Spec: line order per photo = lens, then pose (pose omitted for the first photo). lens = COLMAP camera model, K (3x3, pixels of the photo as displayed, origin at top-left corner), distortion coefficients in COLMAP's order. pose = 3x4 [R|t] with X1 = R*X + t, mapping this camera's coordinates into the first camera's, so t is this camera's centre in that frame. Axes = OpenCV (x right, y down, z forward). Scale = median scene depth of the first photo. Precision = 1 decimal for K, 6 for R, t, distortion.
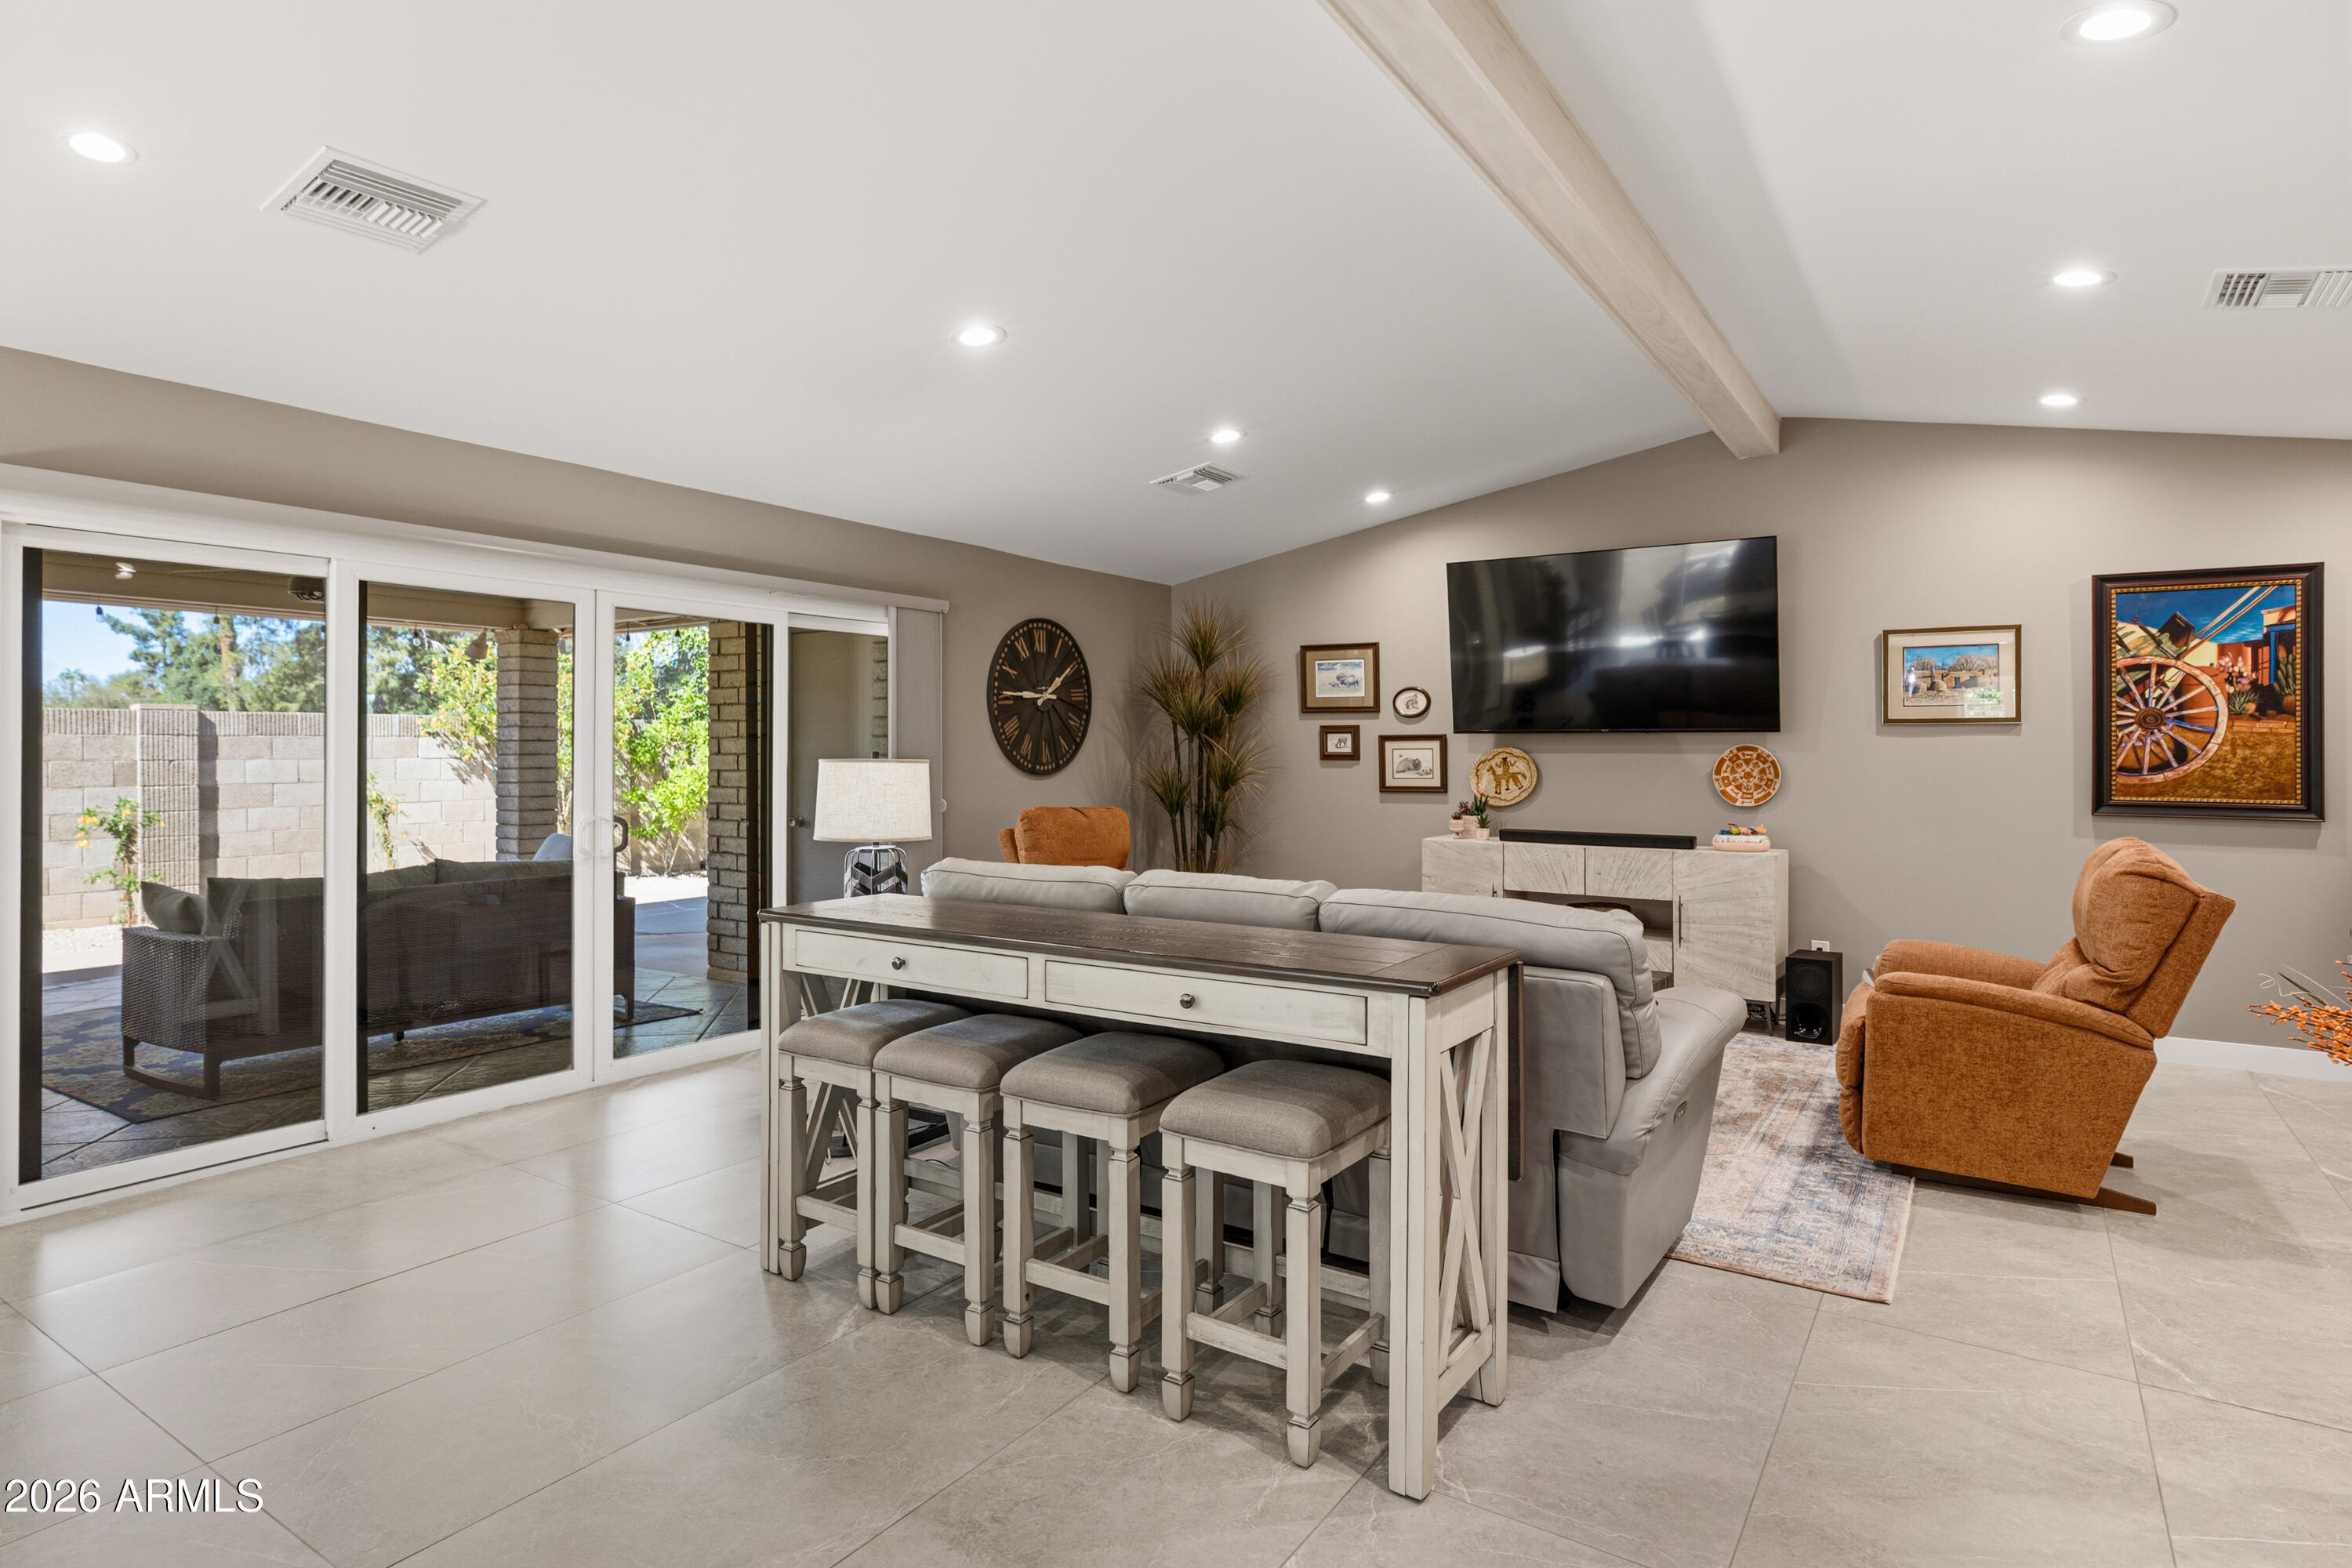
lens RADIAL K [[1271.1, 0, 1157.5], [0, 1271.1, 746.4], [0, 0, 1]] dist [-0.002778, 0.003460]
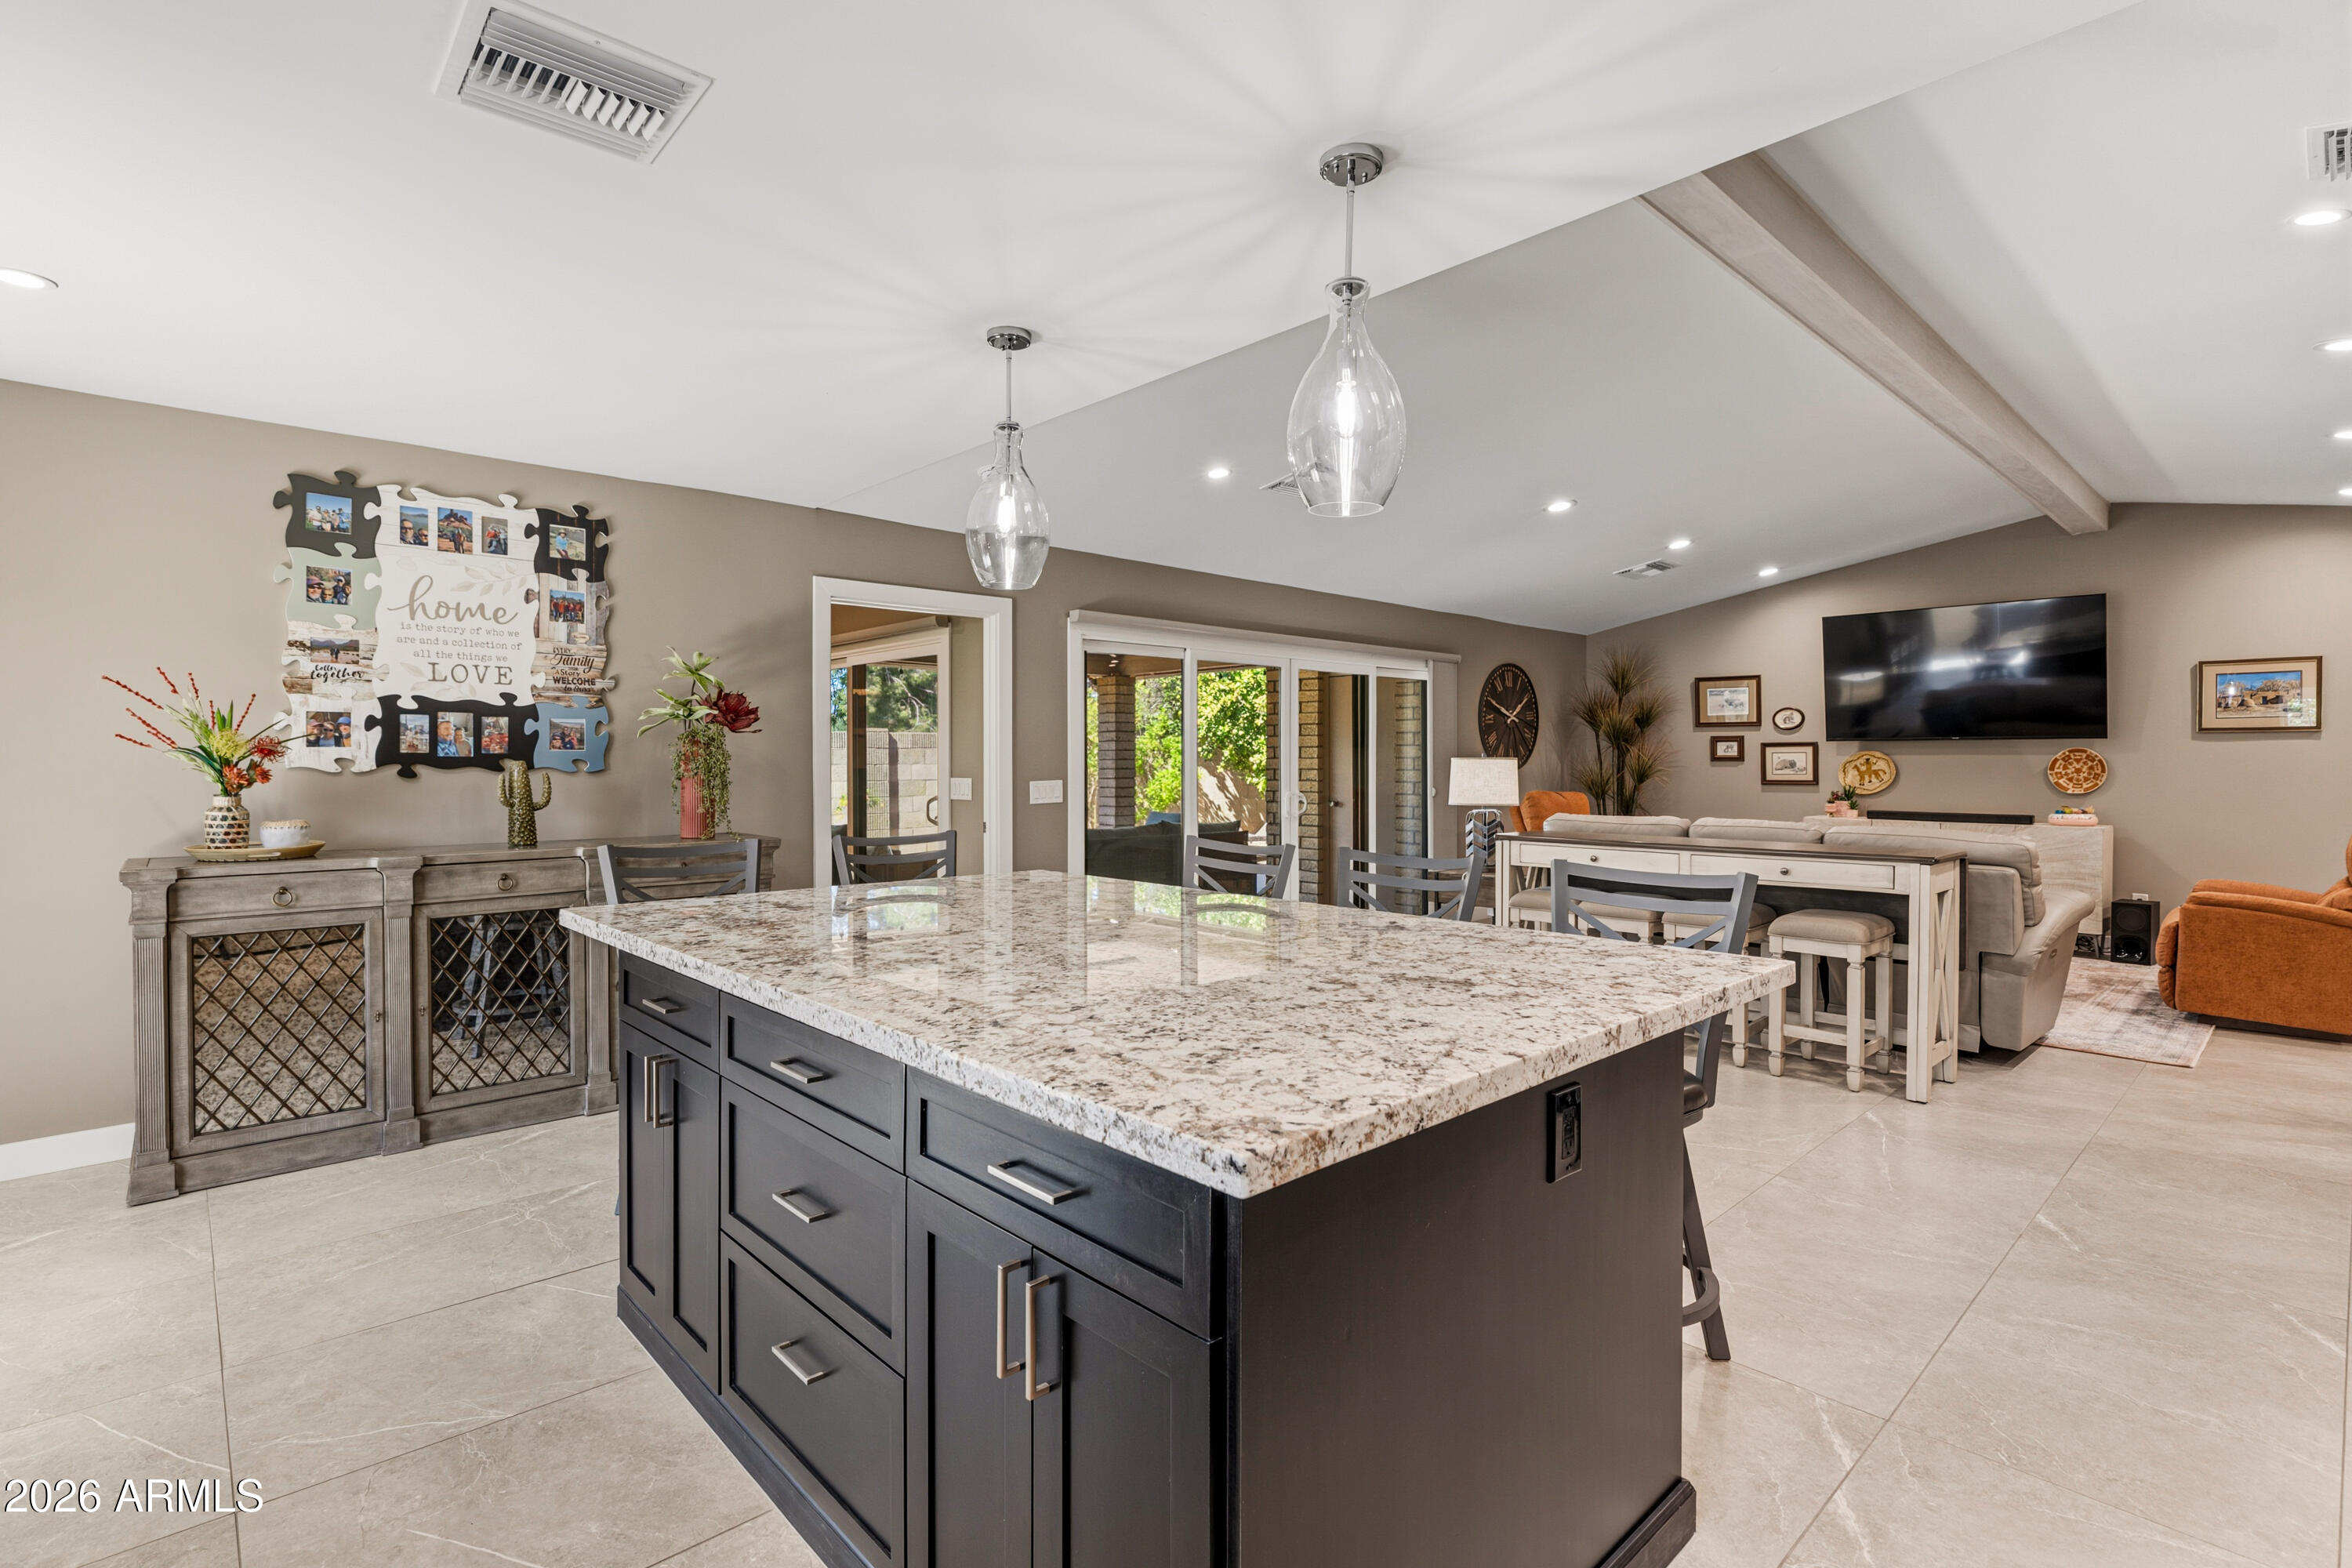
lens RADIAL K [[1123.0, 0, 1150.5], [0, 1123.0, 776.9], [0, 0, 1]] dist [-0.004099, 0.001806]
pose [[0.972137, 0.001263, -0.234408, -0.198512], [0.002842, 0.999848, 0.017174, 0.005607], [0.234395, -0.017362, 0.971986, -0.359468]]
